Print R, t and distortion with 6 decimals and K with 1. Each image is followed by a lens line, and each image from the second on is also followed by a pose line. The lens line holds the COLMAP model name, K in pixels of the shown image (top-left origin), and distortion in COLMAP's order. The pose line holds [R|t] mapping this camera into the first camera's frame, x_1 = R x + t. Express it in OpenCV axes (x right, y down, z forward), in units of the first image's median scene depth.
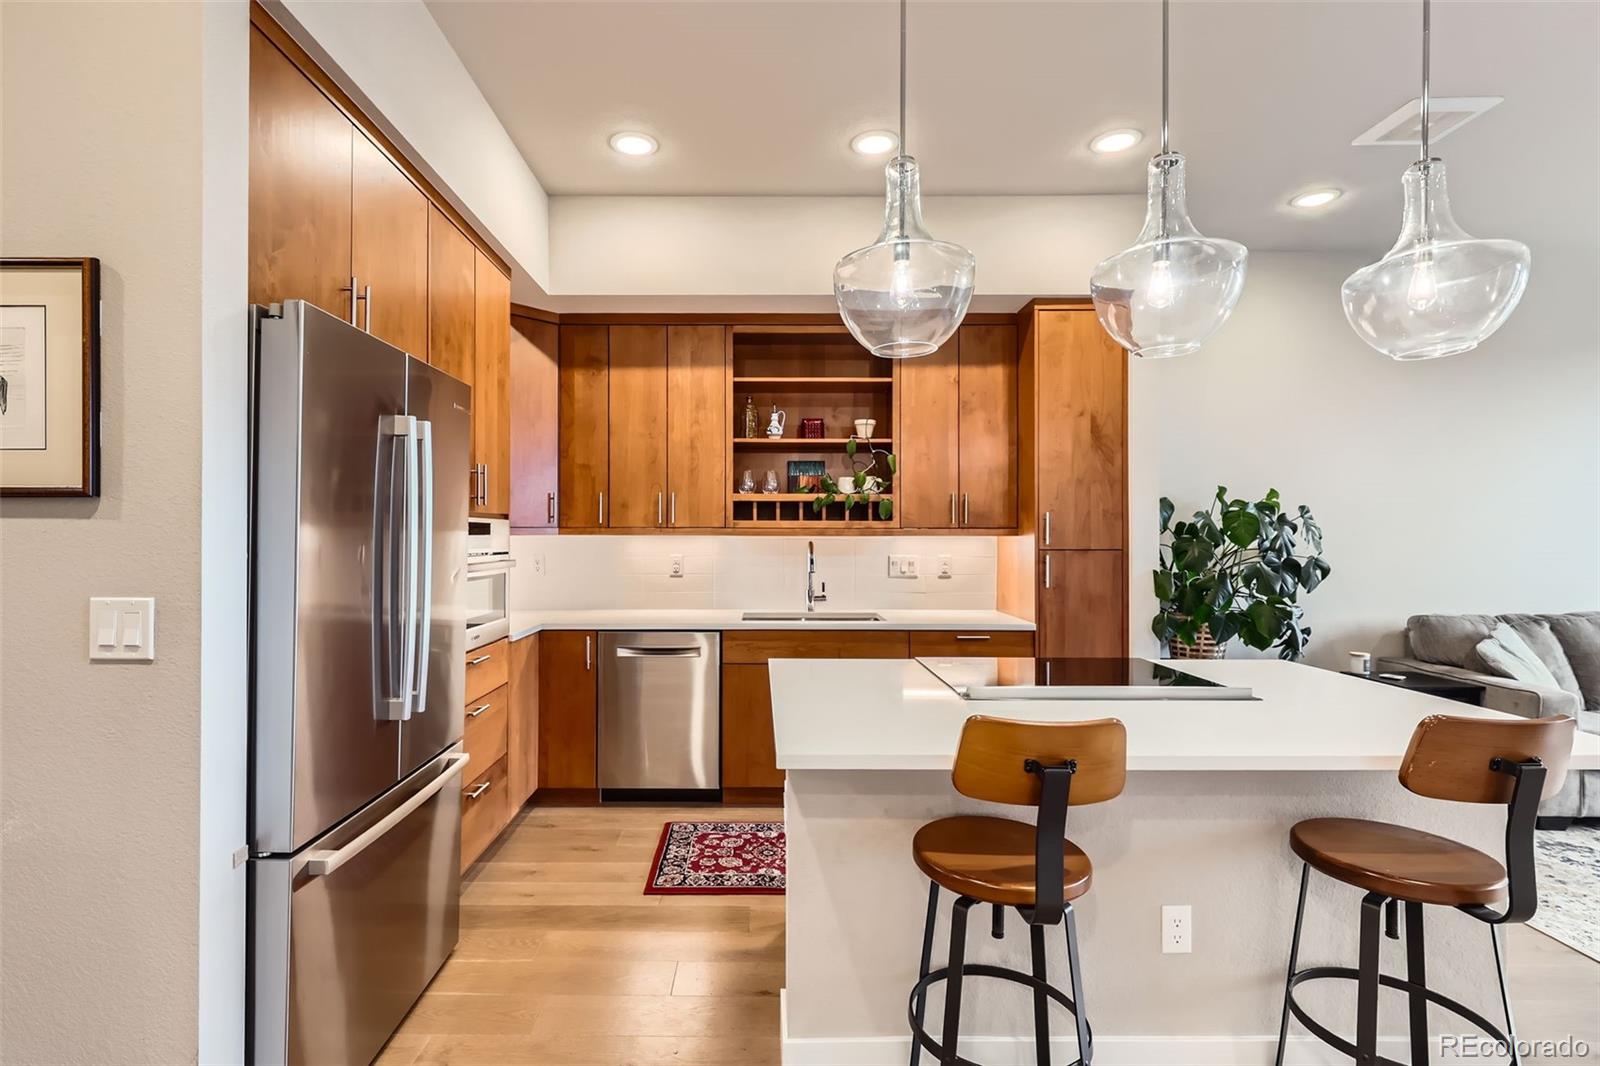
lens RADIAL K [[734.2, 0, 770.5], [0, 734.2, 550.0], [0, 0, 1]] dist [0.007505, -0.001862]
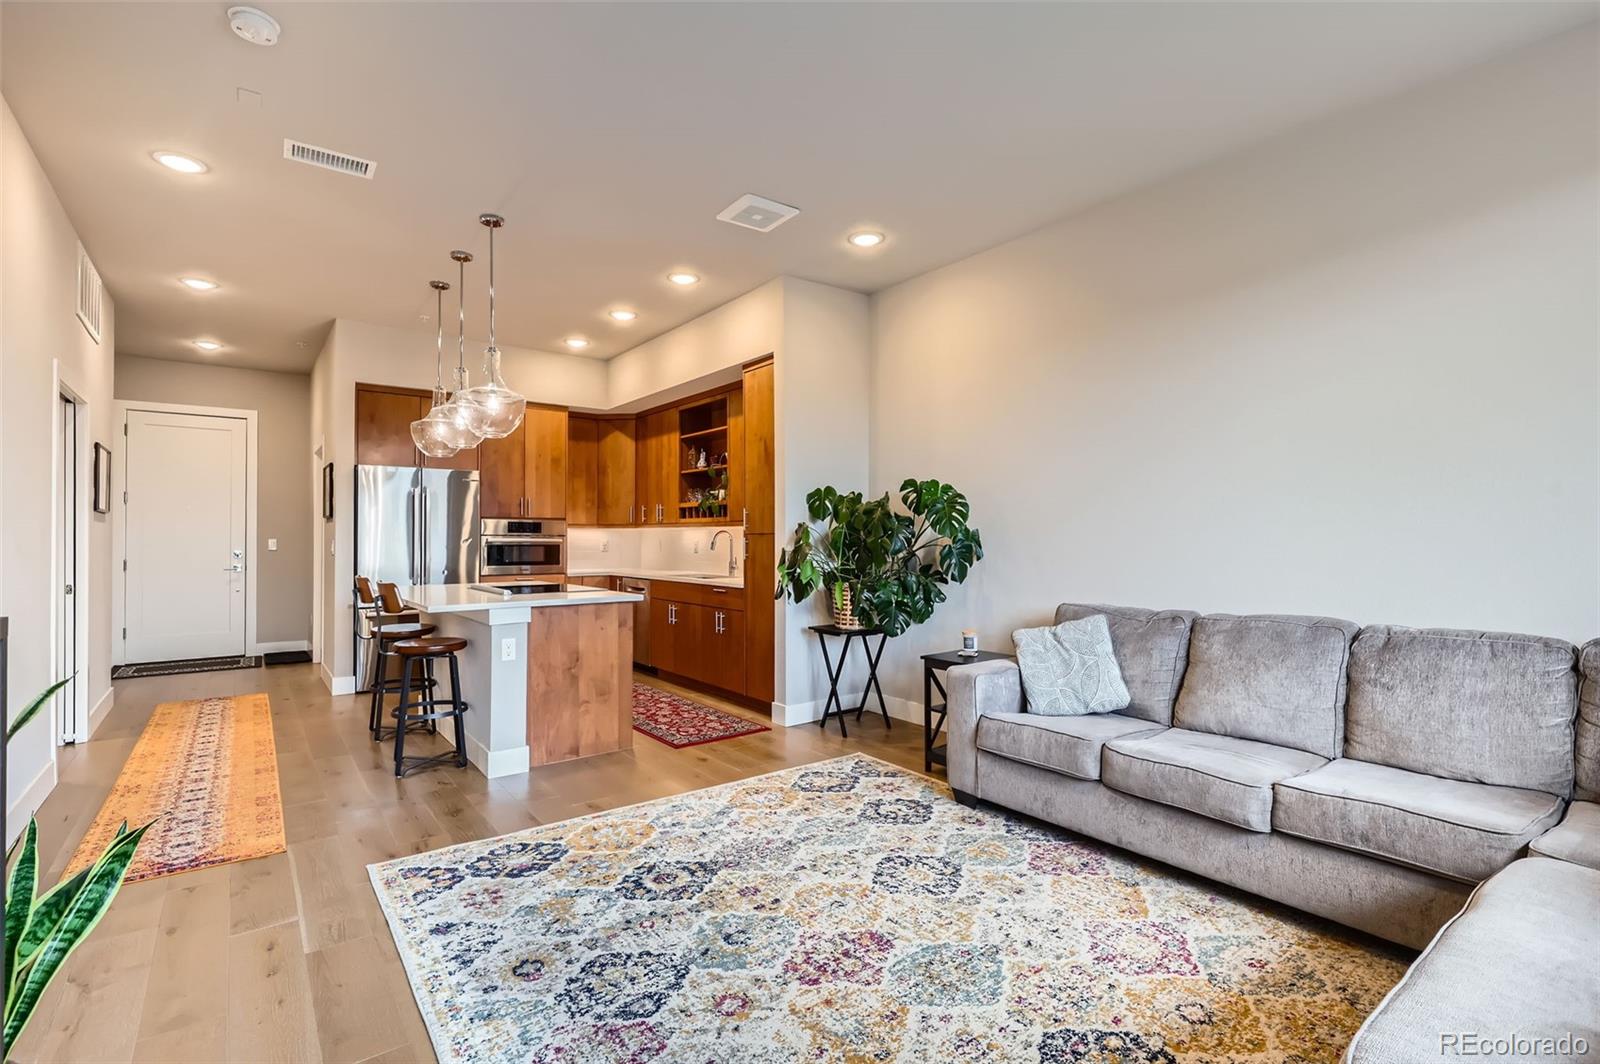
lens RADIAL K [[734.2, 0, 802.7], [0, 734.2, 528.2], [0, 0, 1]] dist [0.007505, -0.001862]
pose [[0.604898, -0.012456, -0.796205, 1.515802], [-0.017119, 0.999443, -0.028642, 0.027366], [0.796119, 0.030956, 0.604348, 0.185639]]
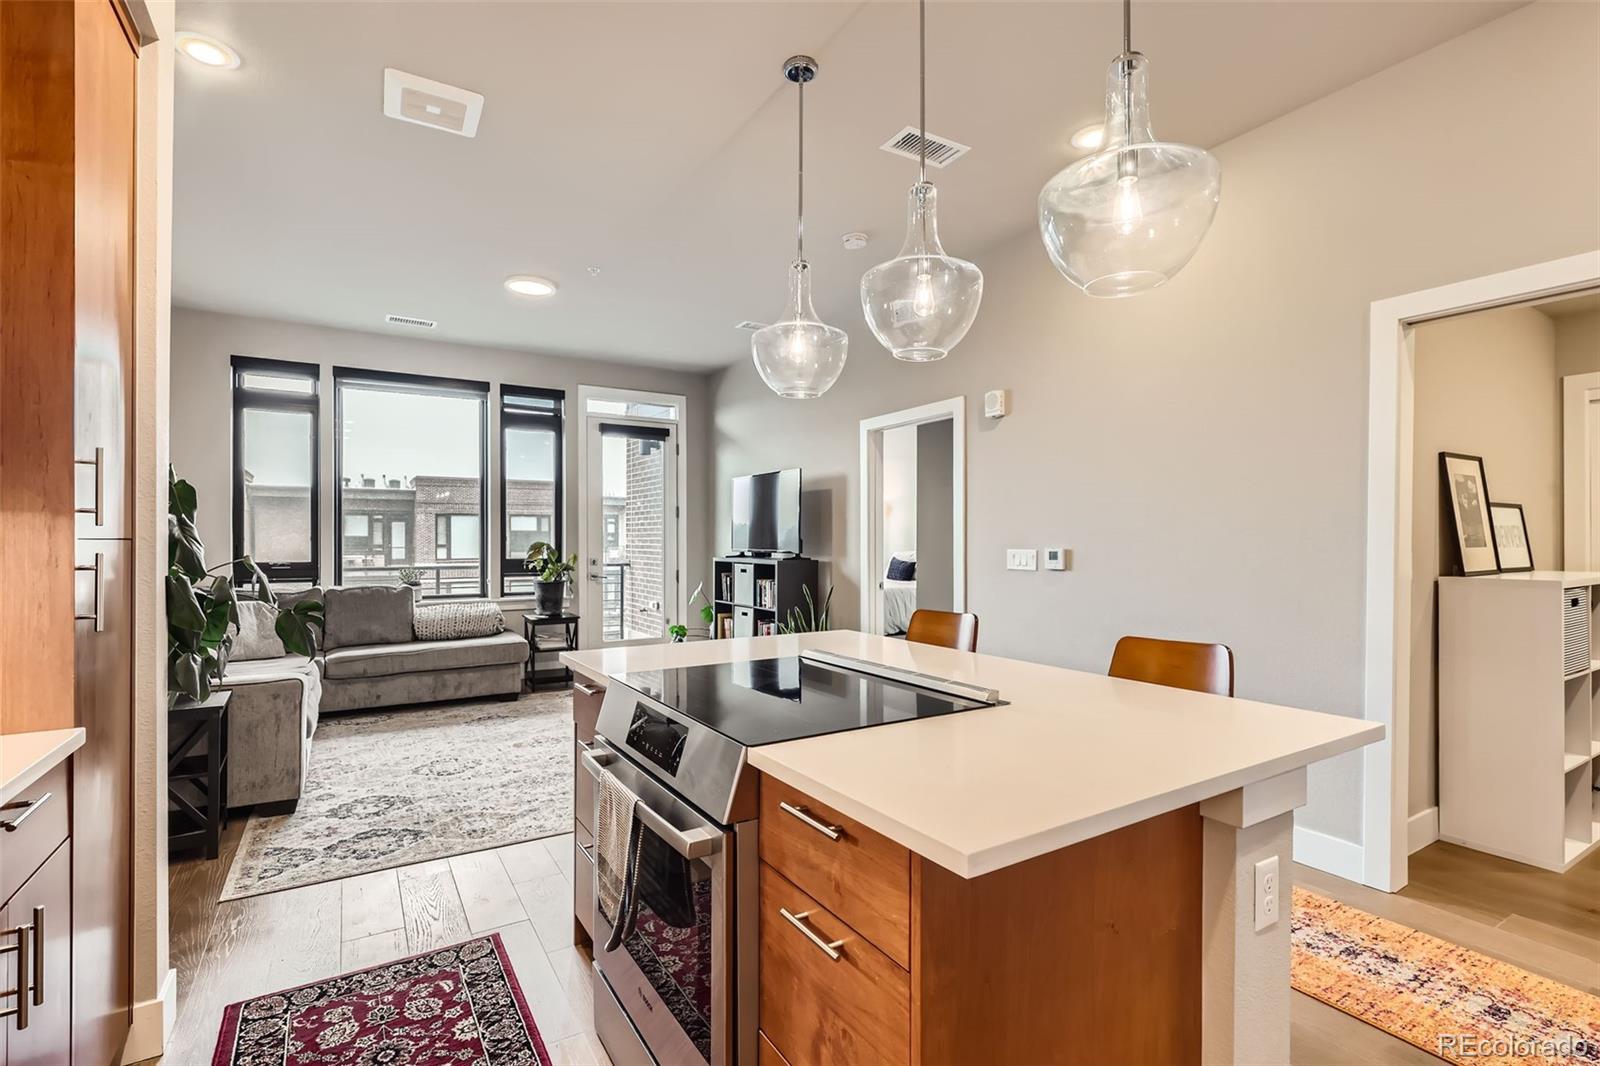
lens RADIAL K [[734.2, 0, 799.7], [0, 734.2, 534.8], [0, 0, 1]] dist [0.007505, -0.001862]
pose [[-0.519941, 0.003976, 0.854193, -0.169828], [0.017595, 0.999827, 0.006056, 0.002620], [-0.854021, 0.018178, -0.519921, 0.824676]]
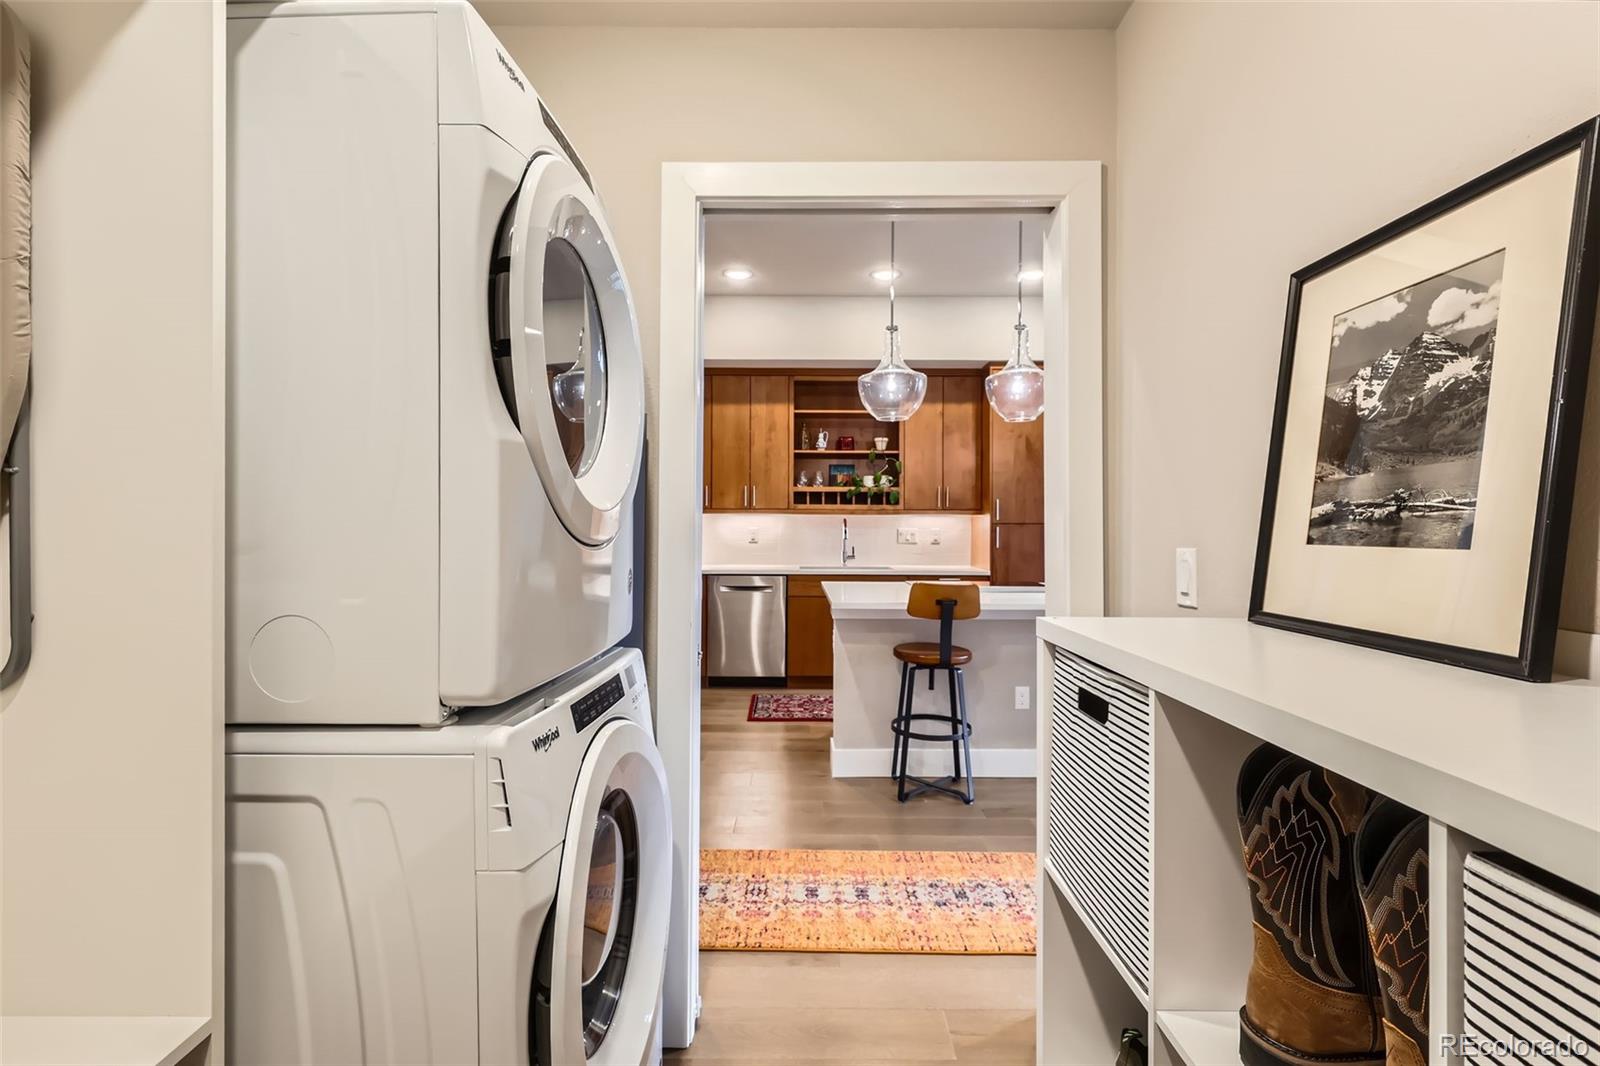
lens RADIAL K [[734.2, 0, 793.3], [0, 734.2, 531.9], [0, 0, 1]] dist [0.007505, -0.001862]
pose [[0.999941, 0.003938, -0.010075, -0.036448], [-0.004044, 0.999936, -0.010538, 0.032730], [0.010033, 0.010578, 0.999894, -0.517642]]
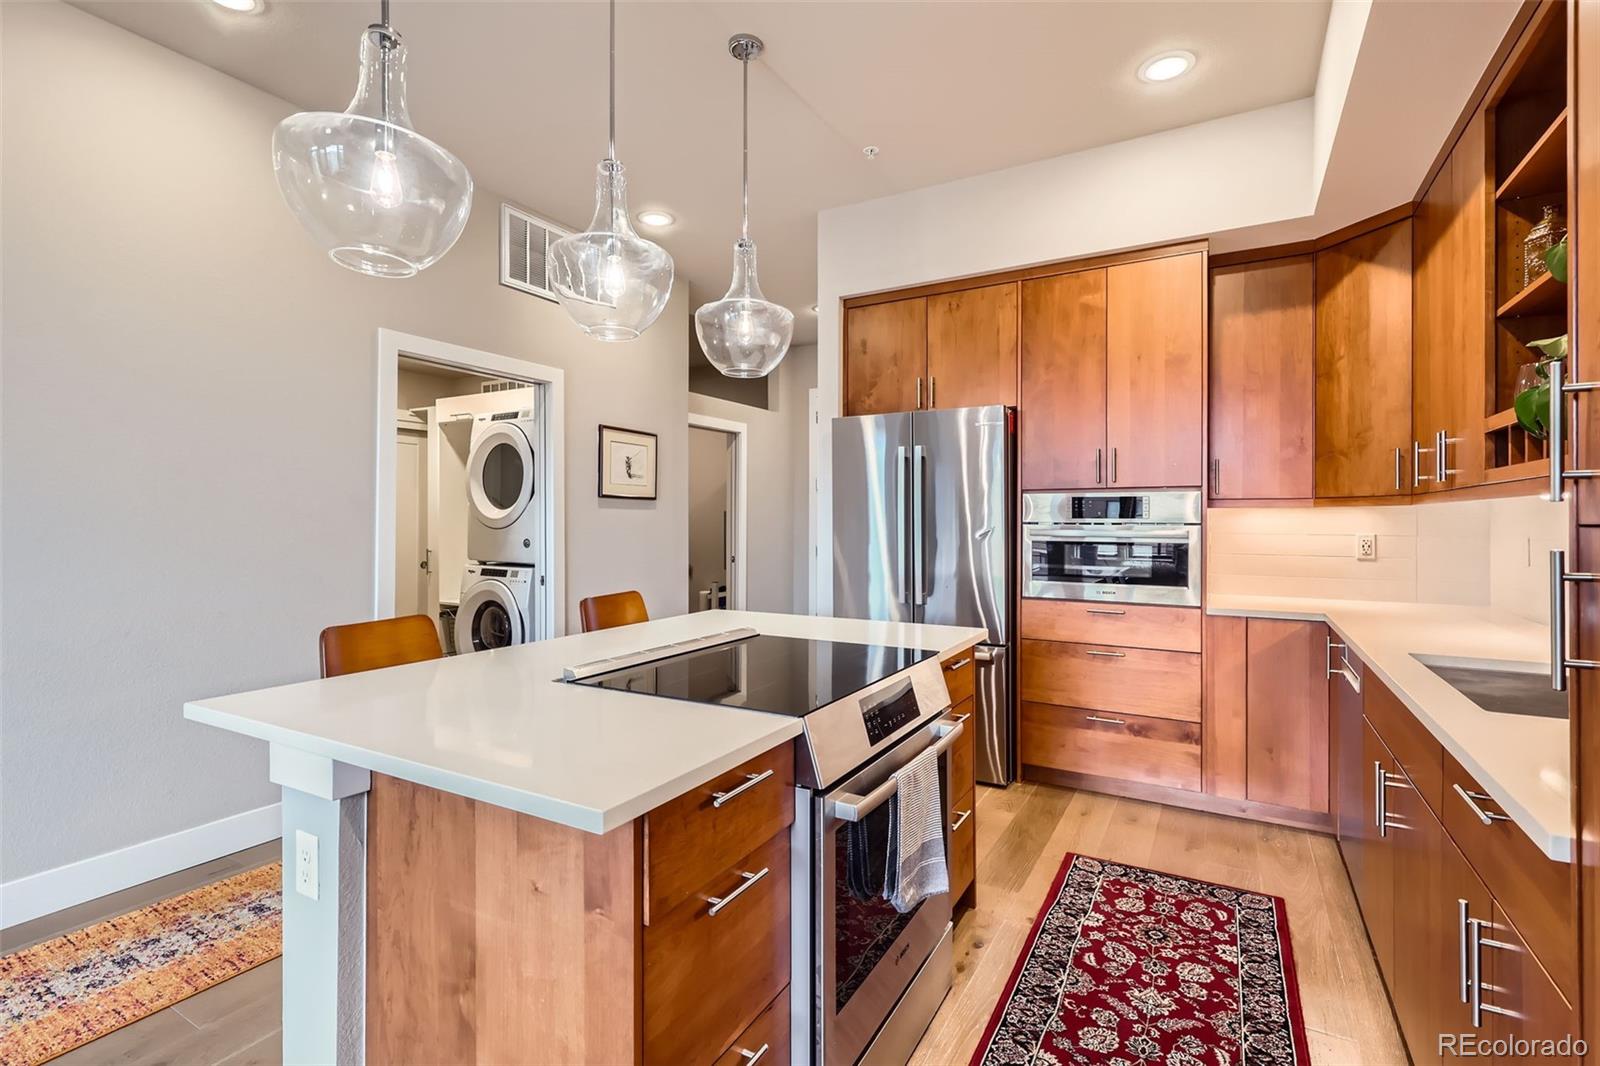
lens RADIAL K [[734.2, 0, 794.0], [0, 734.2, 518.9], [0, 0, 1]] dist [0.007505, -0.001862]
pose [[-0.508696, -0.004647, -0.860934, 0.652222], [-0.020782, 0.999760, 0.006883, 0.001764], [0.860695, 0.021393, -0.508671, 0.848586]]
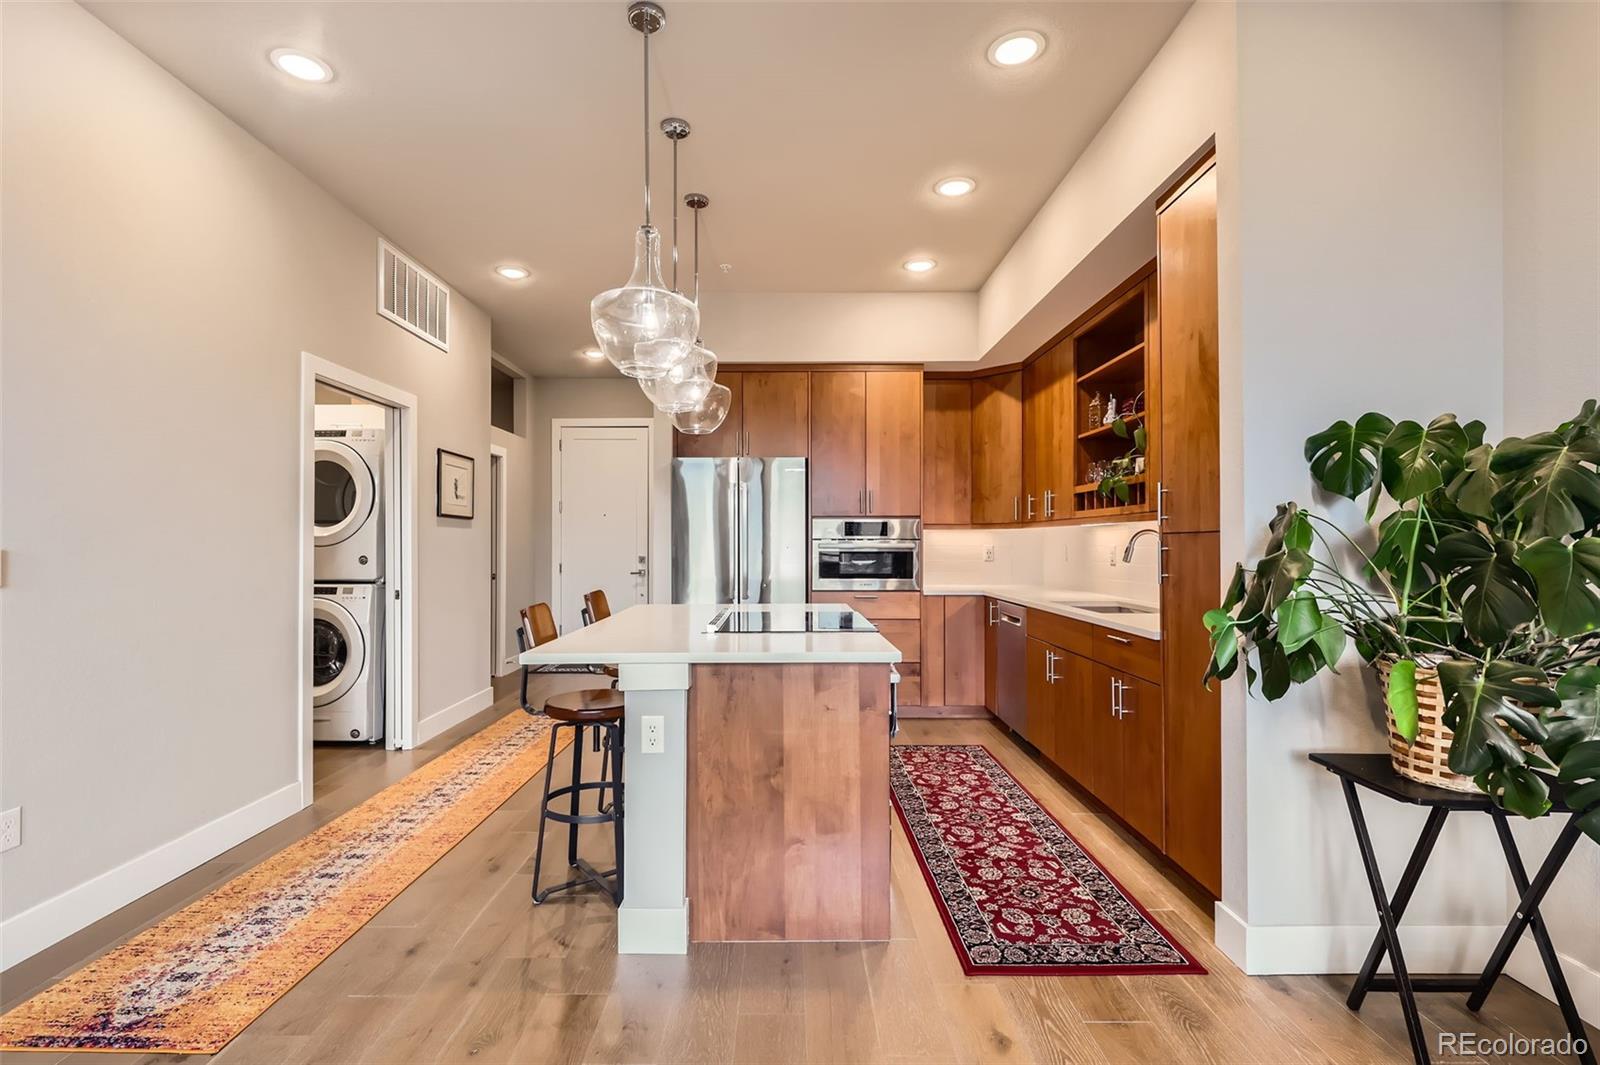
lens RADIAL K [[734.2, 0, 782.1], [0, 734.2, 537.7], [0, 0, 1]] dist [0.007505, -0.001862]
pose [[-0.016528, -0.009669, -0.999817, 1.049996], [-0.020399, 0.999748, -0.009331, 0.018223], [0.999655, 0.020241, -0.016721, 0.589851]]
